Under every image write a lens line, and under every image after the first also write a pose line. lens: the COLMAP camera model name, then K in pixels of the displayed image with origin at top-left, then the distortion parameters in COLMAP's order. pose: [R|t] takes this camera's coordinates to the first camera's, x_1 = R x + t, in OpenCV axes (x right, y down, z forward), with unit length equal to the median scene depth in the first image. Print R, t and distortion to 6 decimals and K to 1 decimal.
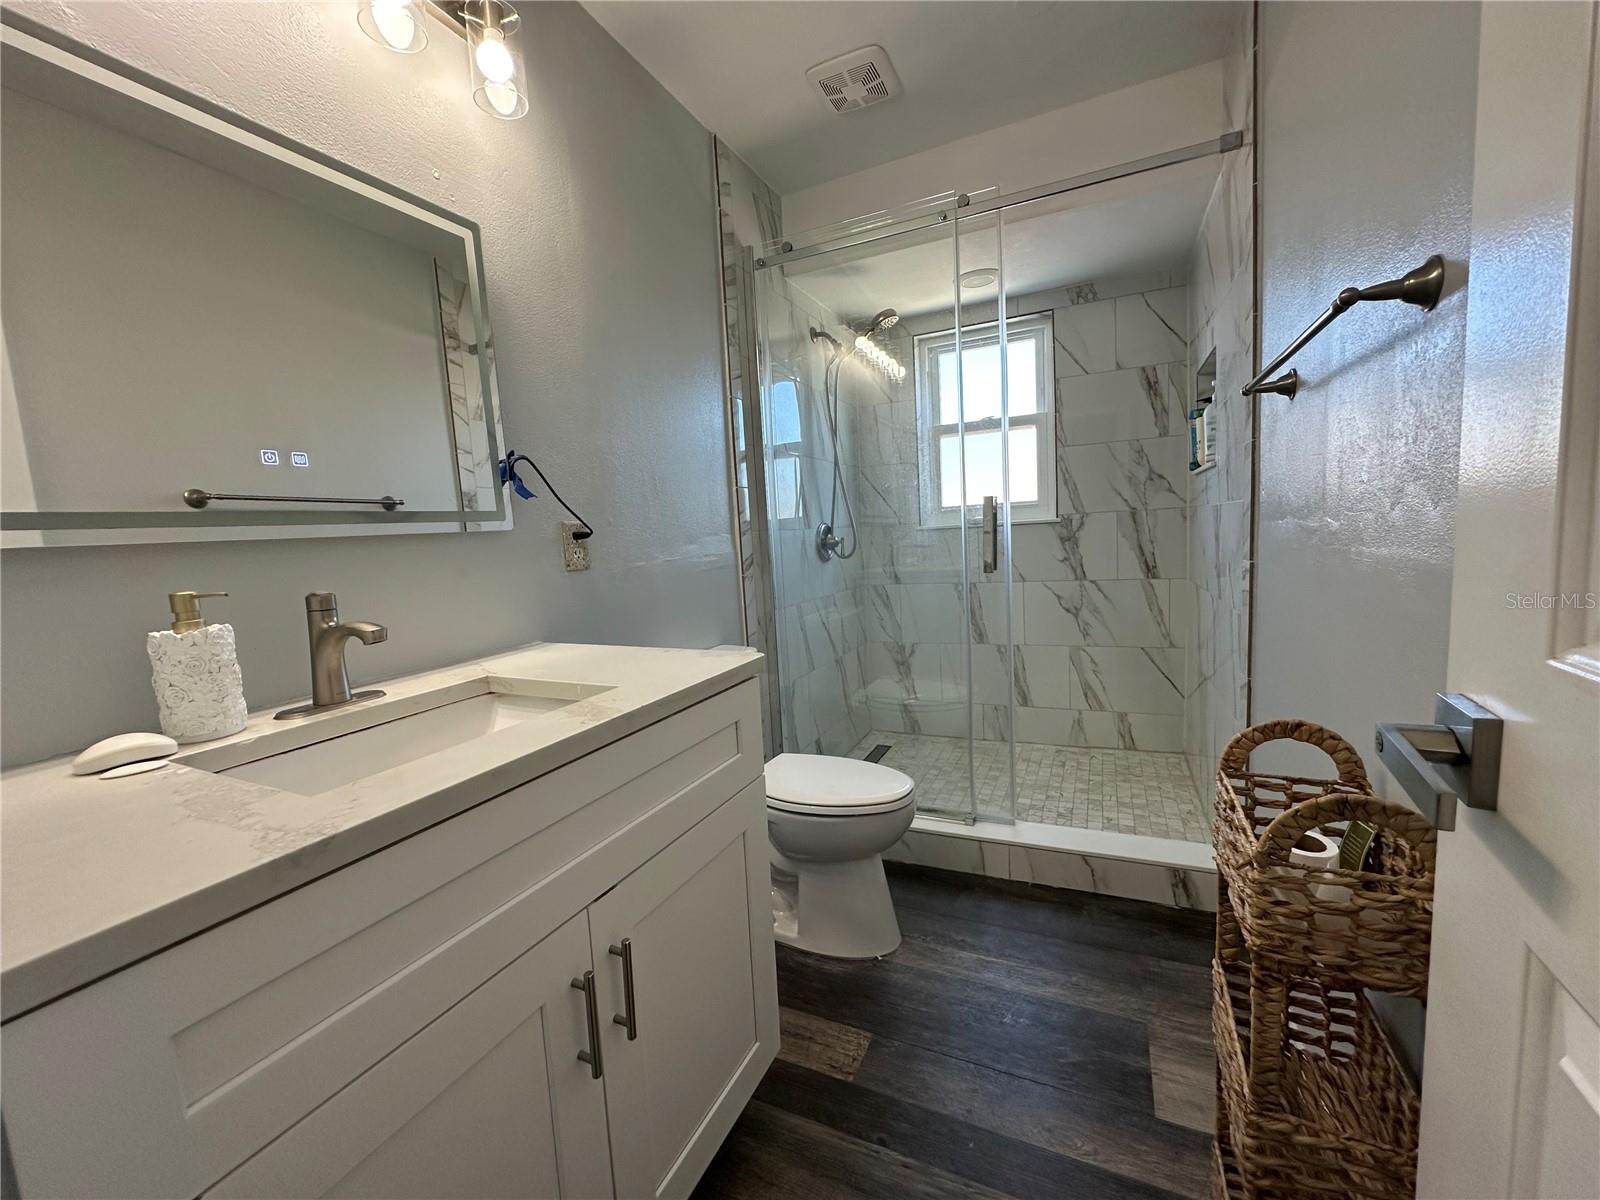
lens RADIAL K [[636.7, 0, 802.2], [0, 636.7, 596.4], [0, 0, 1]] dist [-0.003329, 0.000850]
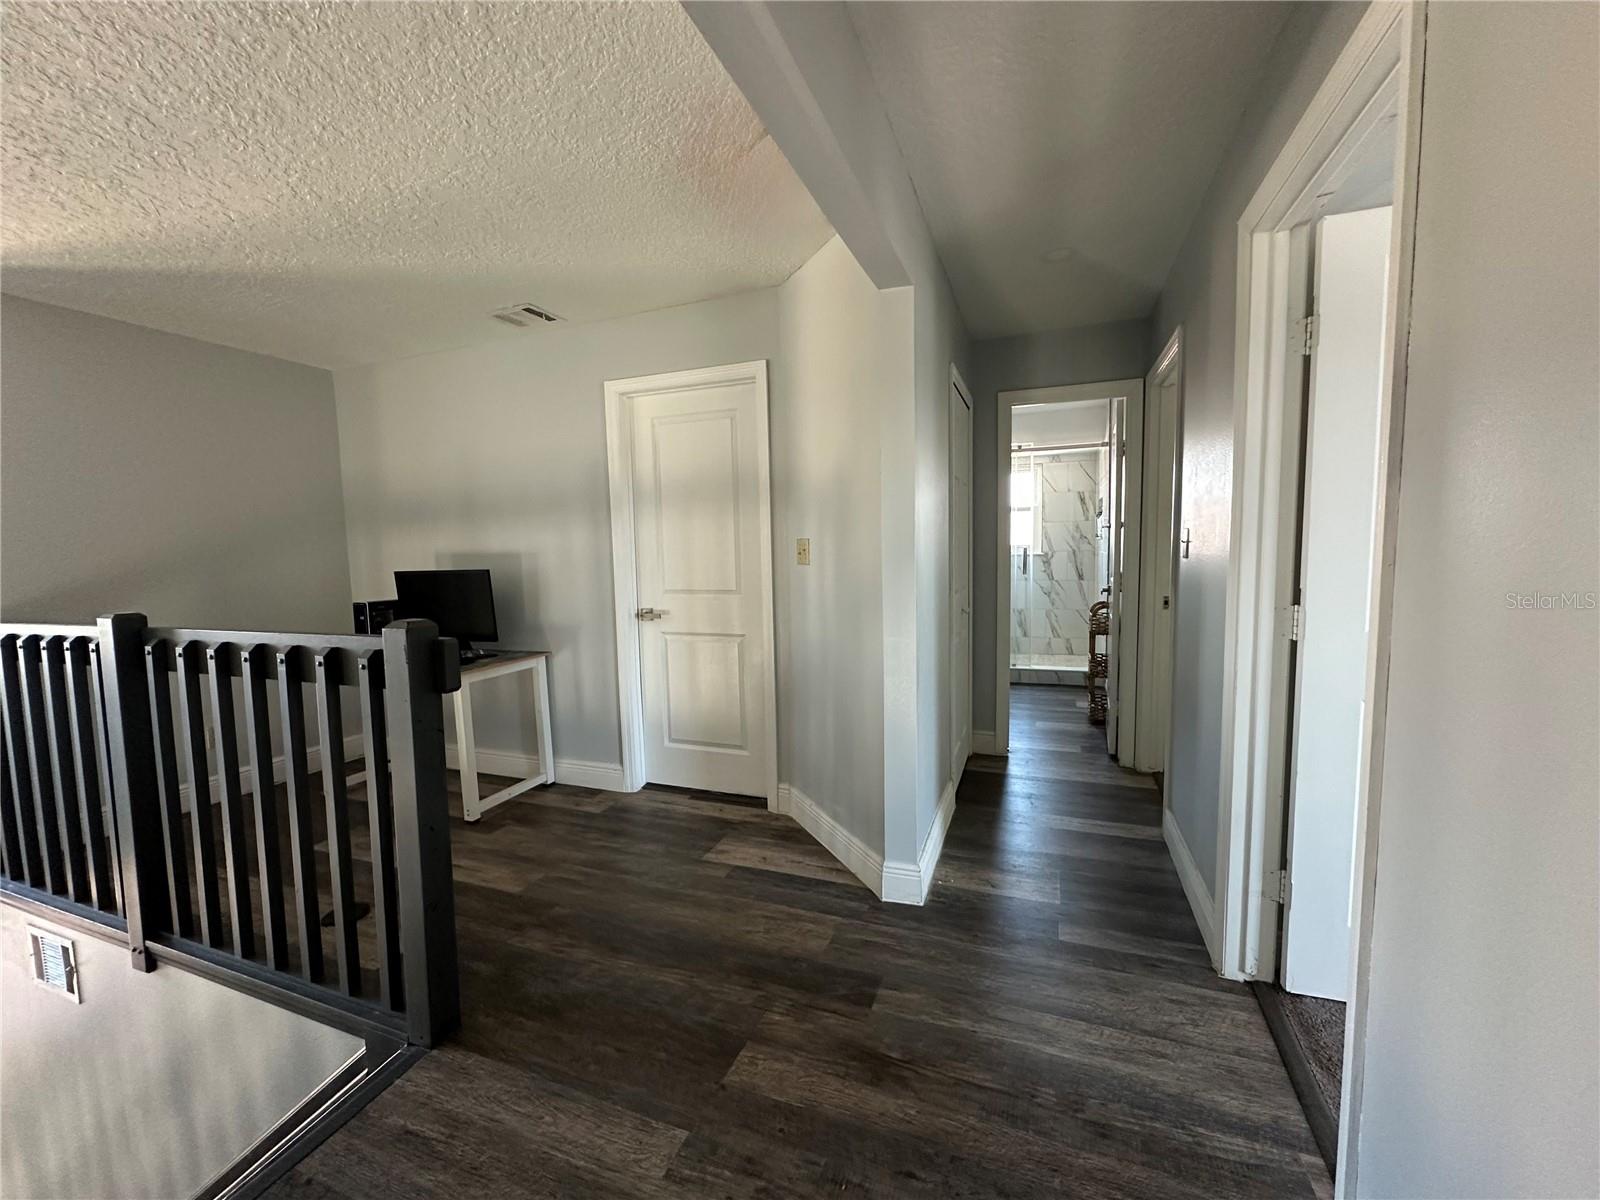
lens RADIAL K [[636.7, 0, 802.1], [0, 636.7, 602.2], [0, 0, 1]] dist [-0.003329, 0.000850]
pose [[0.996151, 0.032733, 0.081307, -0.646307], [-0.030433, 0.999105, -0.029370, 0.149022], [-0.082195, 0.026783, 0.996256, -1.219547]]
